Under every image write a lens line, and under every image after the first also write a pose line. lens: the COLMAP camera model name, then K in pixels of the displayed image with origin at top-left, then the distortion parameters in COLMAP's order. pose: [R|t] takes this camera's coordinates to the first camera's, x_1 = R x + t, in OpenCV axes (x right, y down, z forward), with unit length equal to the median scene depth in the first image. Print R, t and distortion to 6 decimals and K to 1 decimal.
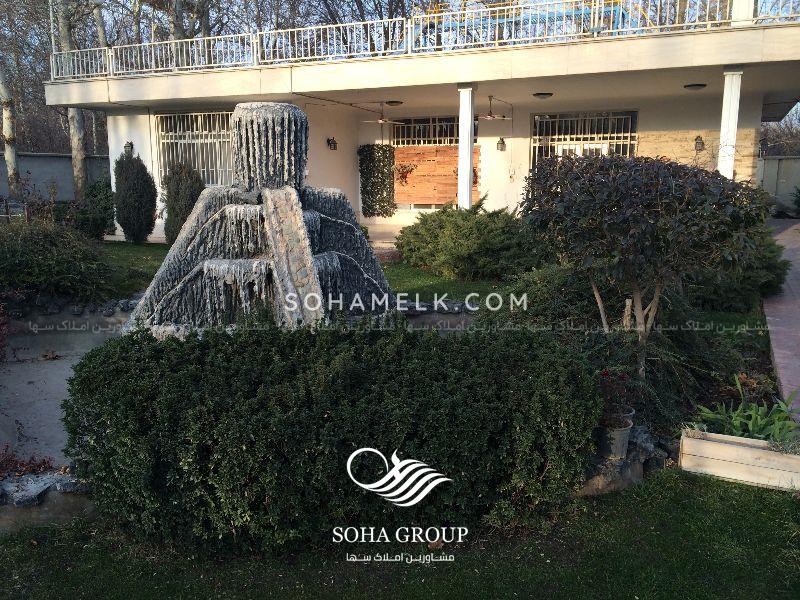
lens RADIAL K [[703.2, 0, 400.0], [0, 703.2, 300.0], [0, 0, 1]] dist [0.043004, -0.006627]
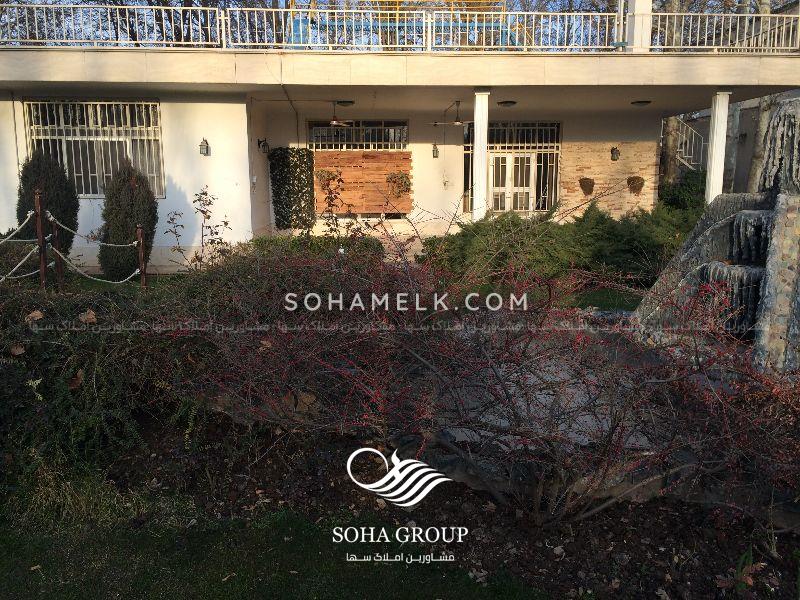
lens RADIAL K [[690.5, 0, 400.0], [0, 690.5, 300.0], [0, 0, 1]] dist [0.030323, -0.001898]
pose [[0.876554, -0.082270, 0.474220, -0.387653], [0.085231, 0.996244, 0.015292, -0.034631], [-0.473696, 0.027014, 0.880274, 0.190574]]
